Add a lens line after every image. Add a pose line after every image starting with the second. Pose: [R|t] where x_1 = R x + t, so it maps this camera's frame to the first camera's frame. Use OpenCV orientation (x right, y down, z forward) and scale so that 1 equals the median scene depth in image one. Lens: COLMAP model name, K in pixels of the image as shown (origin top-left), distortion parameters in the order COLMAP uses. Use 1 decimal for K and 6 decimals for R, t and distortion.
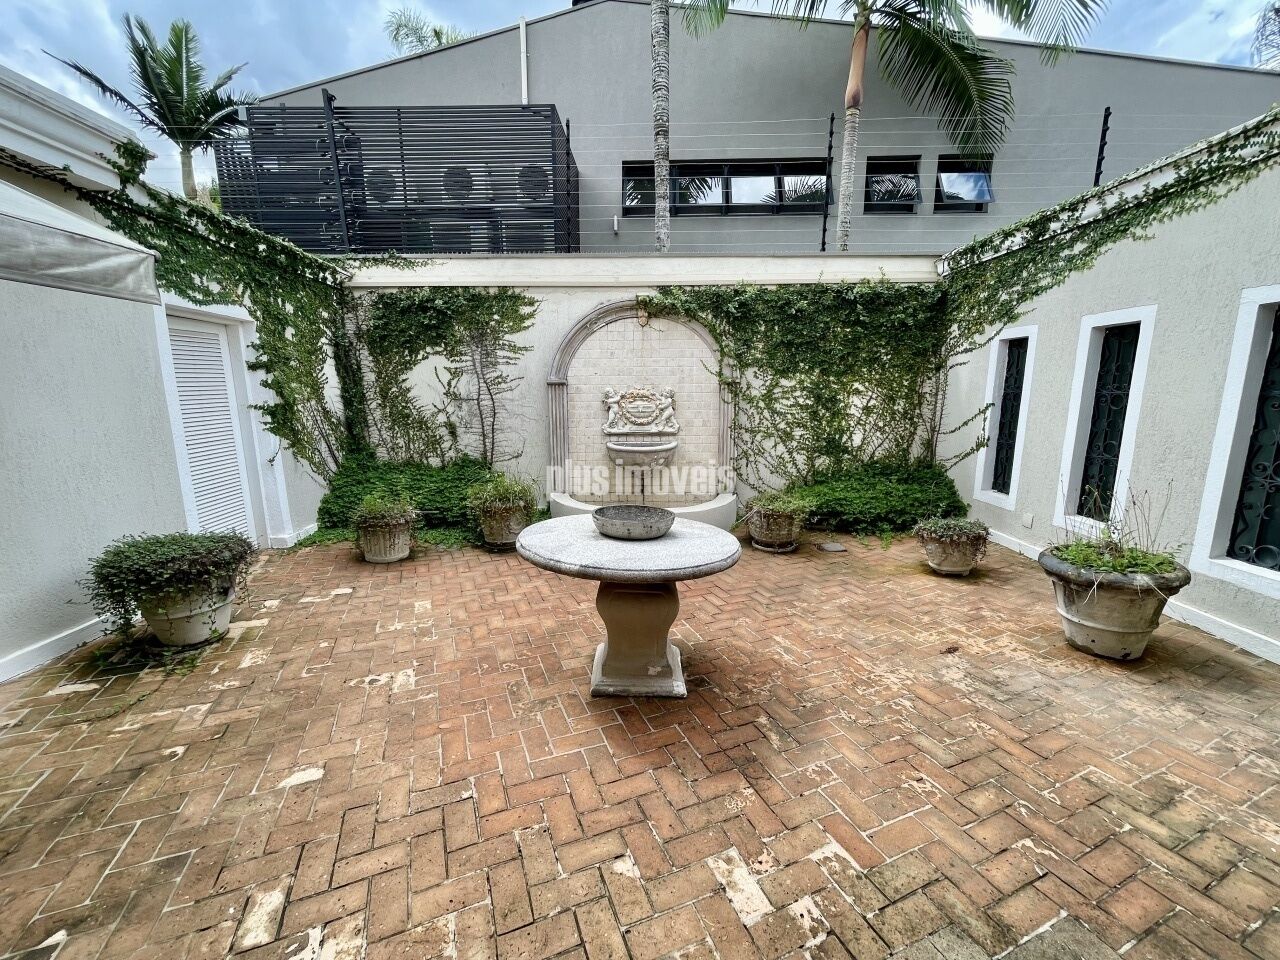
lens RADIAL K [[516.9, 0, 640.9], [0, 516.9, 480.7], [0, 0, 1]] dist [-0.001539, 0.000384]
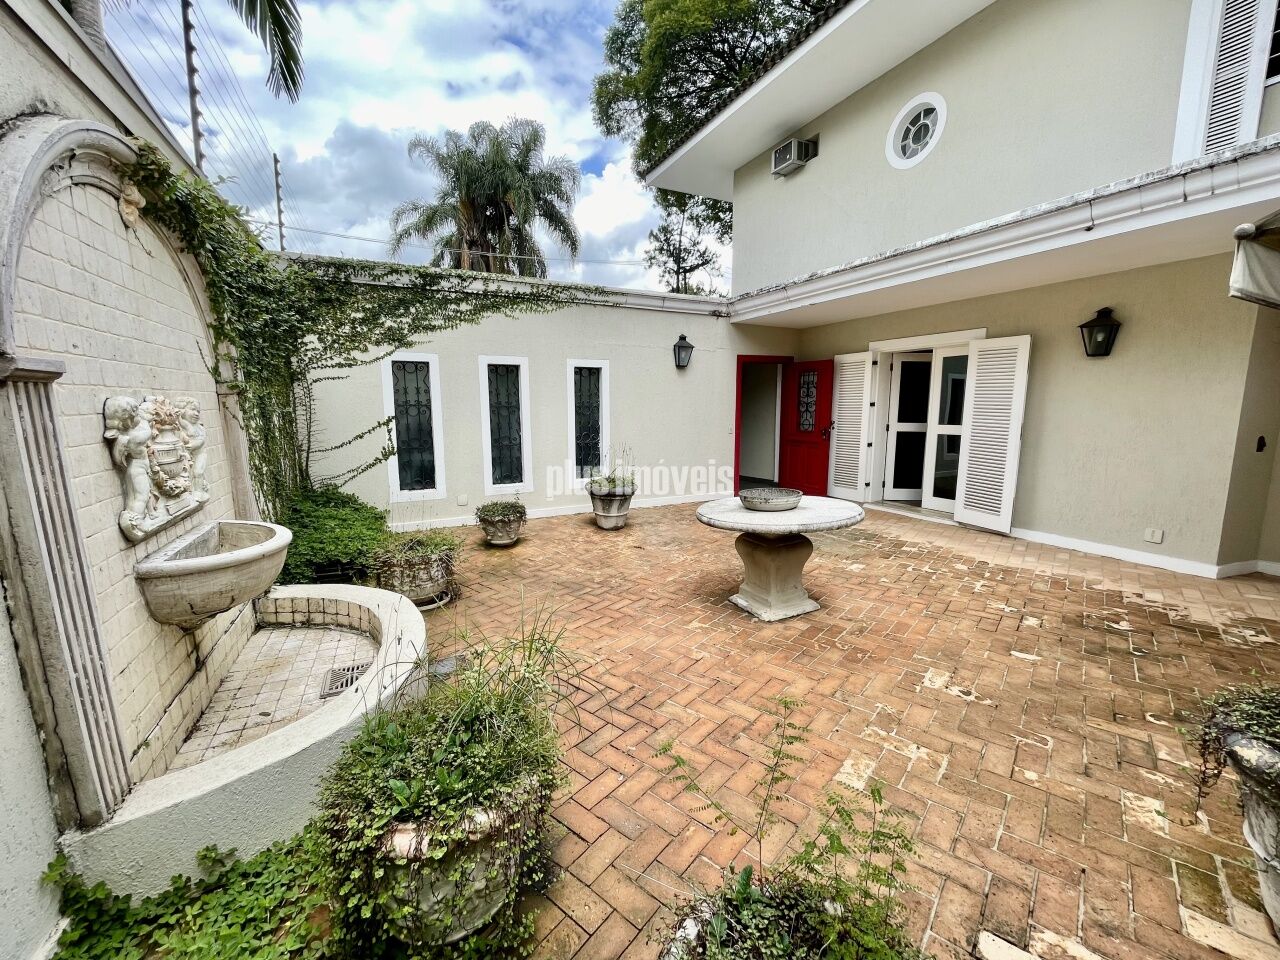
lens RADIAL K [[516.9, 0, 641.0], [0, 516.9, 481.7], [0, 0, 1]] dist [-0.001539, 0.000384]
pose [[-0.448790, -0.130572, 0.884046, -0.516734], [0.160225, 0.961480, 0.223348, -0.156981], [-0.879156, 0.241883, -0.410582, 0.904544]]
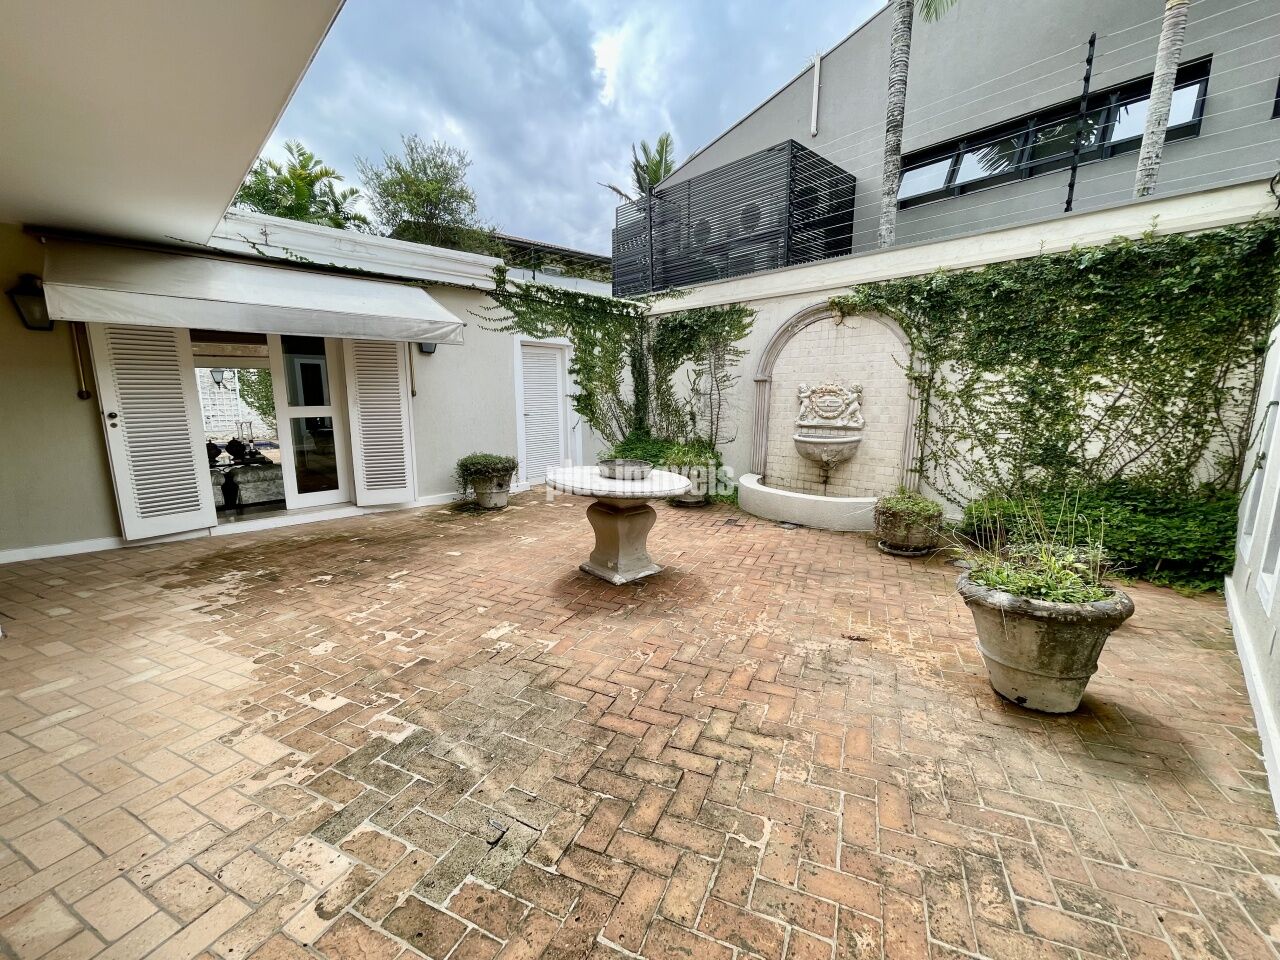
lens RADIAL K [[516.9, 0, 639.2], [0, 516.9, 480.4], [0, 0, 1]] dist [-0.001539, 0.000384]
pose [[0.692840, 0.125049, -0.710166, 0.529604], [-0.130362, 0.990342, 0.047201, 0.018231], [0.709210, 0.059876, 0.702451, -0.008866]]
